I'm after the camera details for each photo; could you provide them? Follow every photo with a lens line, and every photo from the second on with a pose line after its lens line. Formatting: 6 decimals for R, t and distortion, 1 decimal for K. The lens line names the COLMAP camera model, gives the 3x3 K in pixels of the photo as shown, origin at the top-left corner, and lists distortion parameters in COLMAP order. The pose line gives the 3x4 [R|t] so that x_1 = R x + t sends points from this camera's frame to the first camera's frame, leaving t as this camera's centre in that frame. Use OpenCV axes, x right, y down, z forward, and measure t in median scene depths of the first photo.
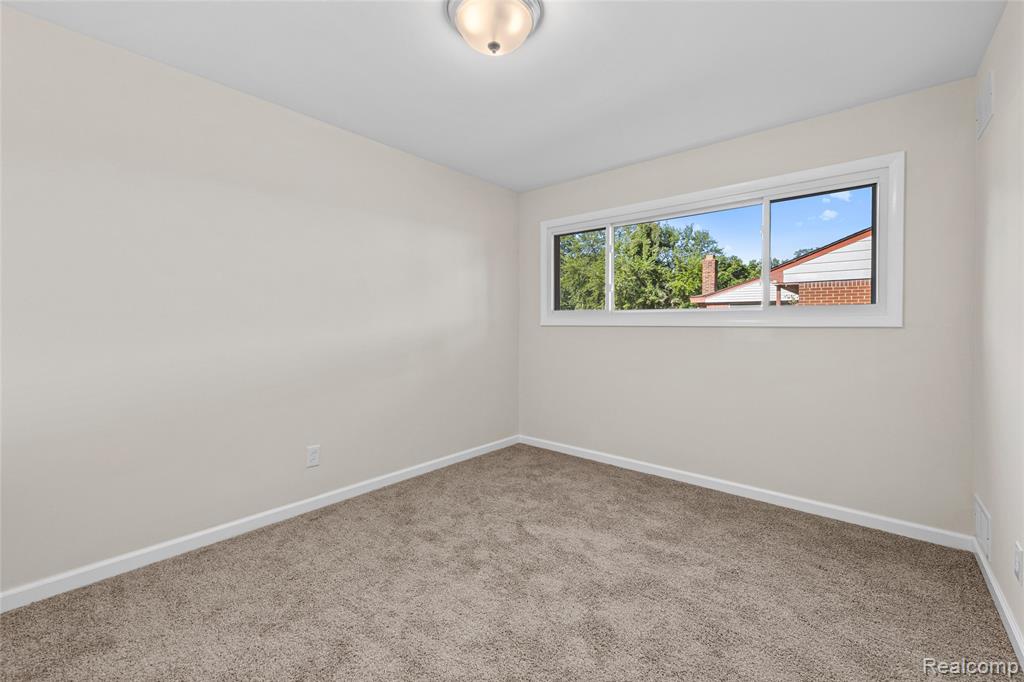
lens RADIAL K [[385.9, 0, 513.1], [0, 385.9, 327.8], [0, 0, 1]] dist [0.000863, 0.000083]
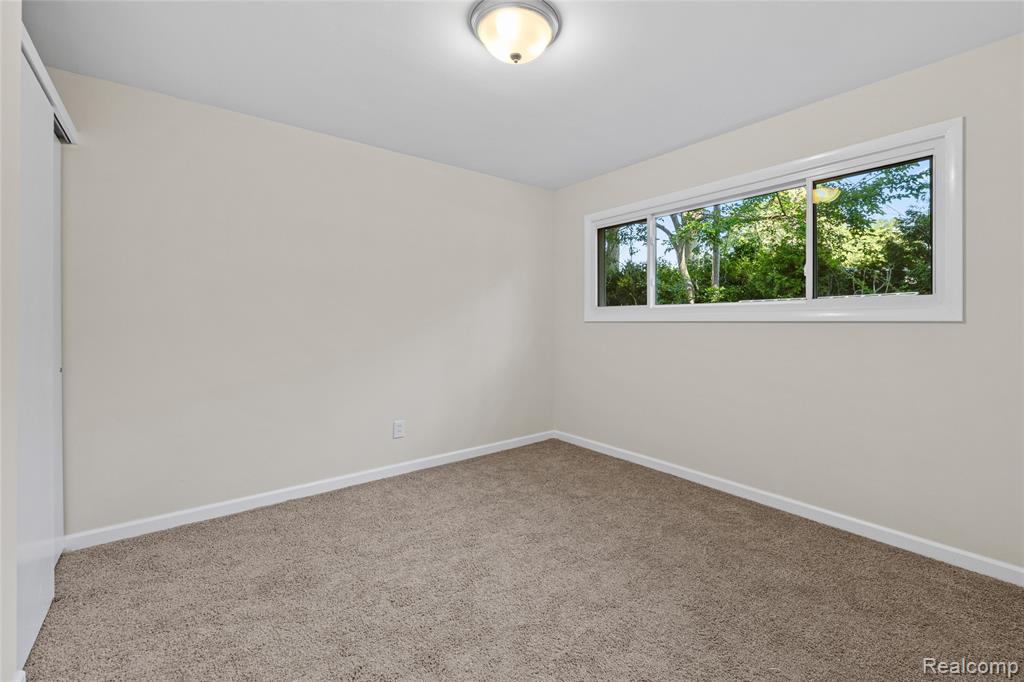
lens RADIAL K [[442.1, 0, 510.9], [0, 442.1, 317.0], [0, 0, 1]] dist [0.036005, 0.000020]
pose [[0.968825, -0.005757, -0.247678, 0.186418], [0.001315, 0.999835, -0.018098, 0.003113], [0.247741, 0.017208, 0.968673, -0.145136]]
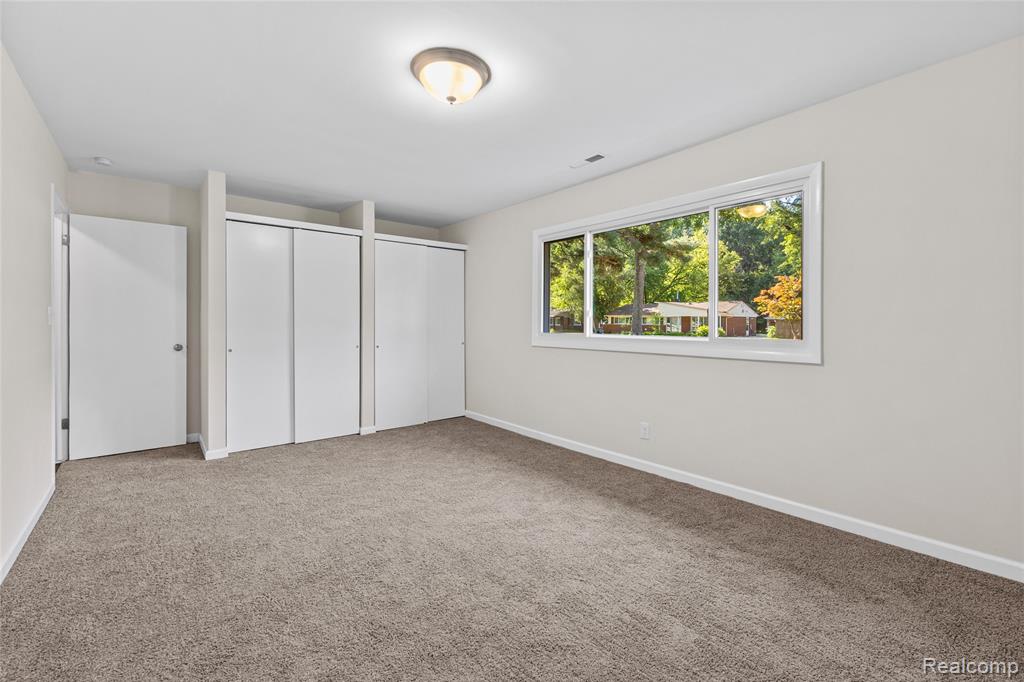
lens RADIAL K [[422.1, 0, 511.0], [0, 422.1, 332.9], [0, 0, 1]] dist [0.002263, 0.000013]
pose [[0.983296, 0.003964, -0.181970, 0.252961], [-0.002397, 0.999958, 0.008828, 0.003985], [0.181998, -0.008244, 0.983264, -0.199189]]
